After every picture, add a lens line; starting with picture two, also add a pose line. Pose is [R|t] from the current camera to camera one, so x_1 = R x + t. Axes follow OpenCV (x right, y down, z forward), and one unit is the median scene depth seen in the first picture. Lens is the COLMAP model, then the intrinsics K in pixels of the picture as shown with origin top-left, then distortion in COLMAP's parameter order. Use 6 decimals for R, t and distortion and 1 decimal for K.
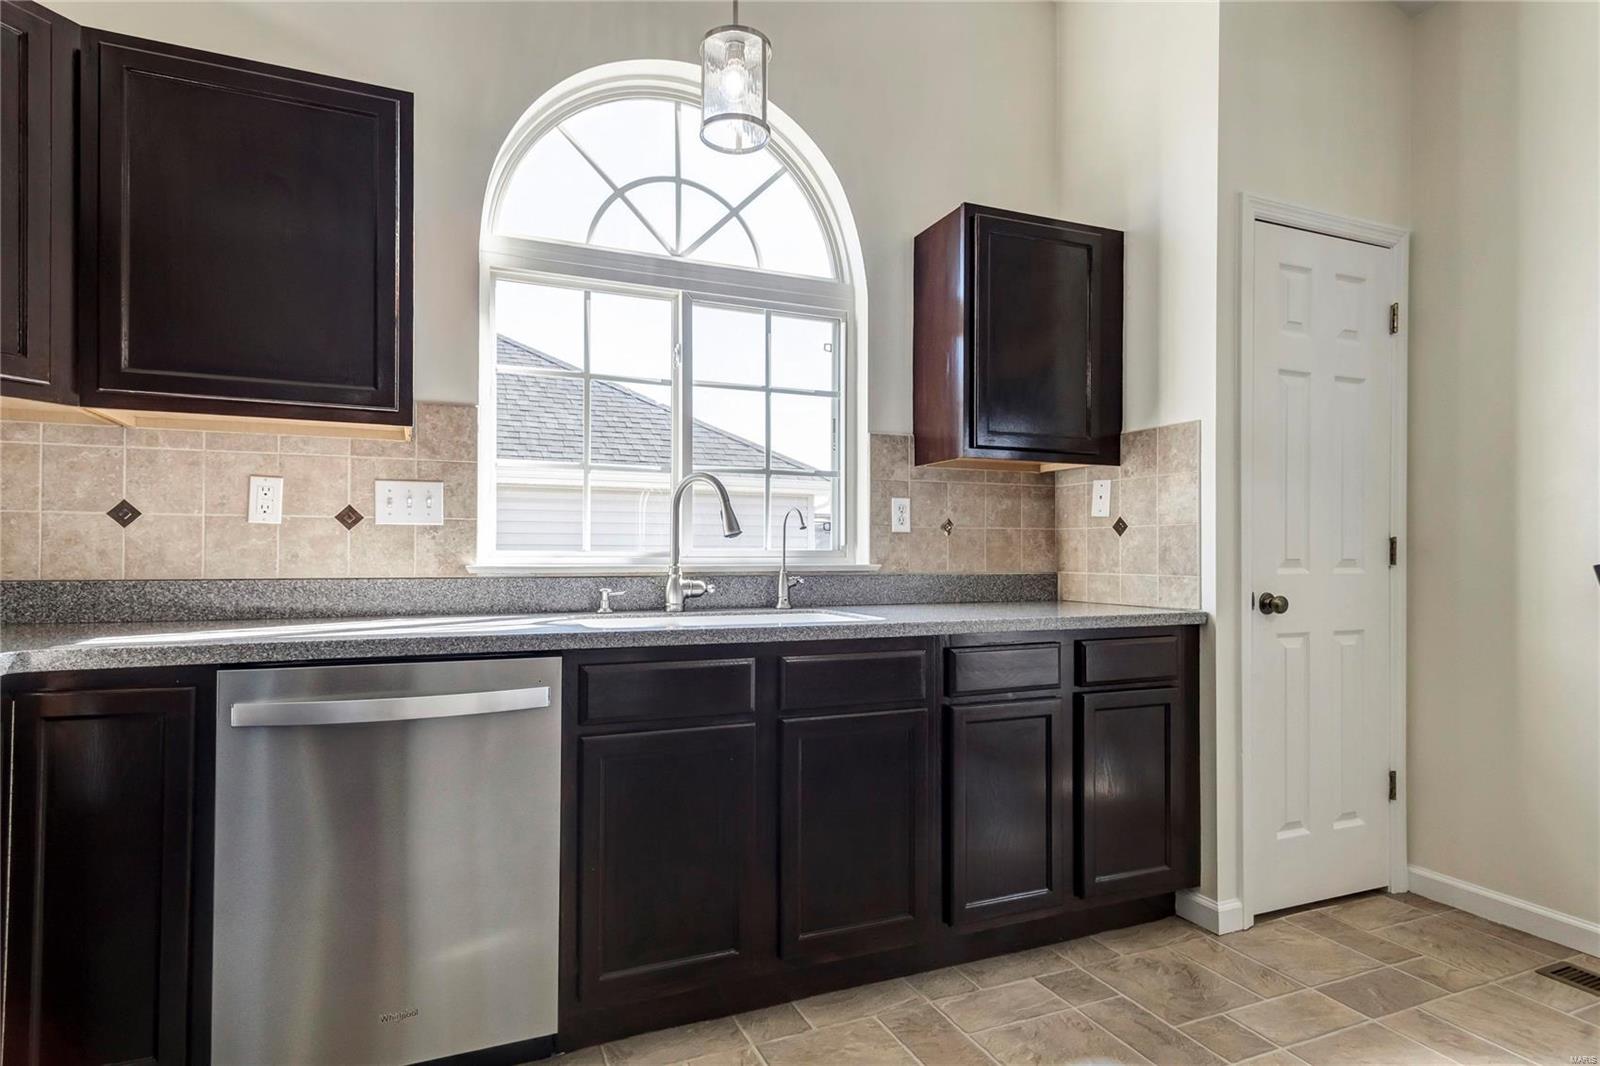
lens RADIAL K [[863.2, 0, 806.1], [0, 863.2, 542.7], [0, 0, 1]] dist [0.032420, -0.006164]
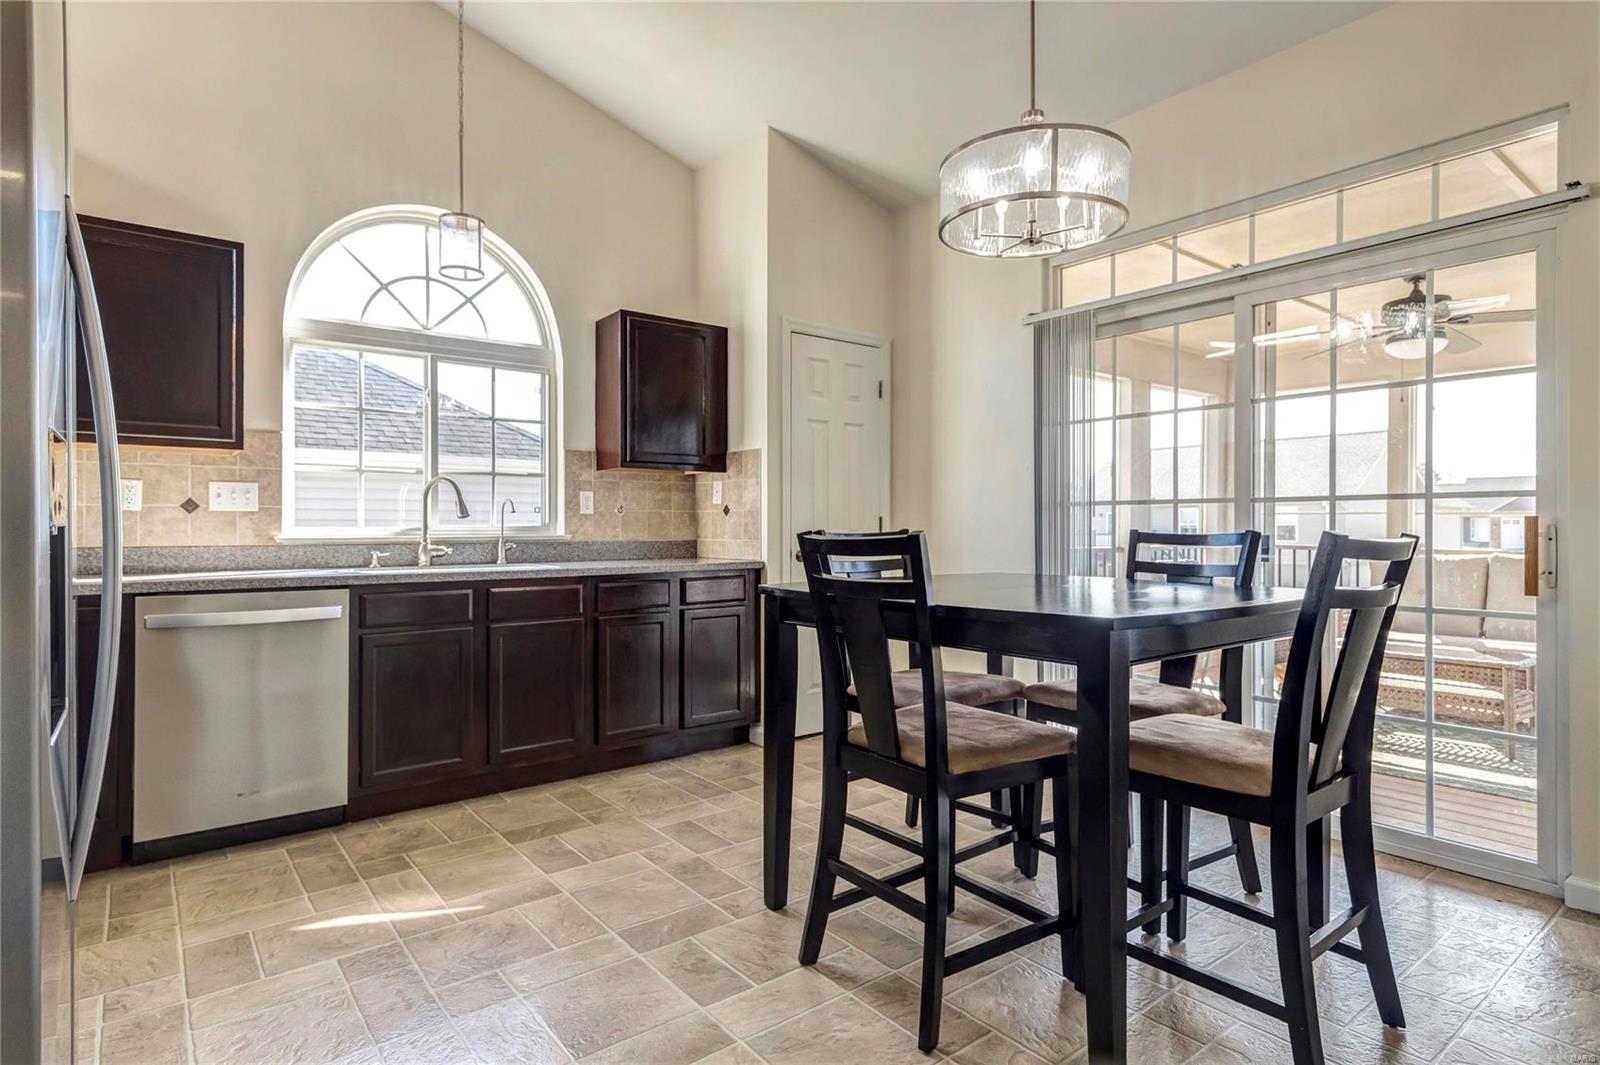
lens RADIAL K [[863.2, 0, 807.3], [0, 863.2, 518.2], [0, 0, 1]] dist [0.032420, -0.006164]
pose [[0.971253, -0.001737, 0.238043, 0.137866], [0.000896, 0.999993, 0.003642, -0.010731], [-0.238047, -0.003324, 0.971248, -0.648794]]
